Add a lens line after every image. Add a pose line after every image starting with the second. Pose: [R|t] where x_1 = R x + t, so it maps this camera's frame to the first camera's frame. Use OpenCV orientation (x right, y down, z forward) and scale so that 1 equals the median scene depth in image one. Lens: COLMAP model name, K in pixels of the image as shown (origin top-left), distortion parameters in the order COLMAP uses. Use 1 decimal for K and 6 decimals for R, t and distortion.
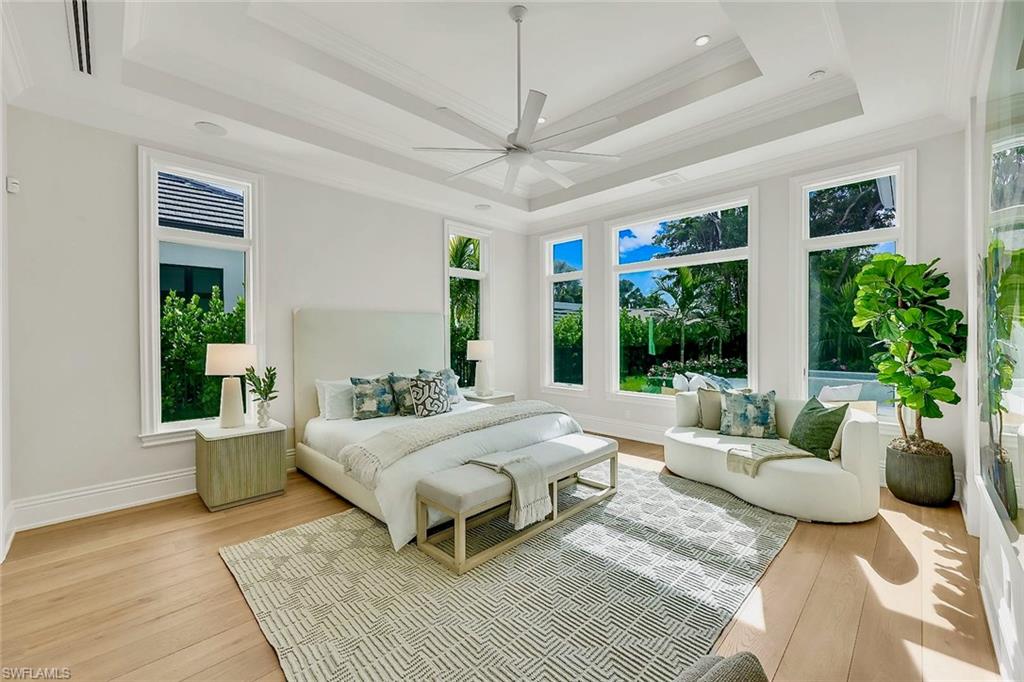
lens RADIAL K [[412.9, 0, 513.0], [0, 412.9, 335.7], [0, 0, 1]] dist [0.078435, -0.000012]
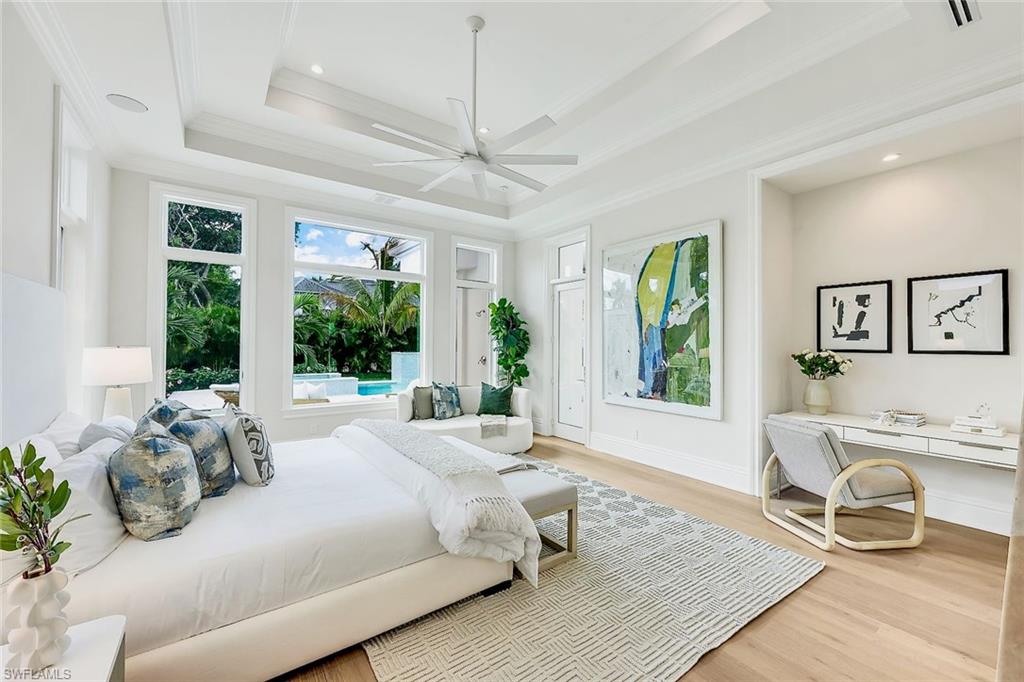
lens RADIAL K [[406.9, 0, 507.8], [0, 406.9, 339.9], [0, 0, 1]] dist [0.000109, -0.000042]
pose [[0.174689, 0.017383, 0.984470, -0.534370], [0.002381, 0.999834, -0.018077, 0.011854], [-0.984621, 0.005502, 0.174618, 0.444817]]
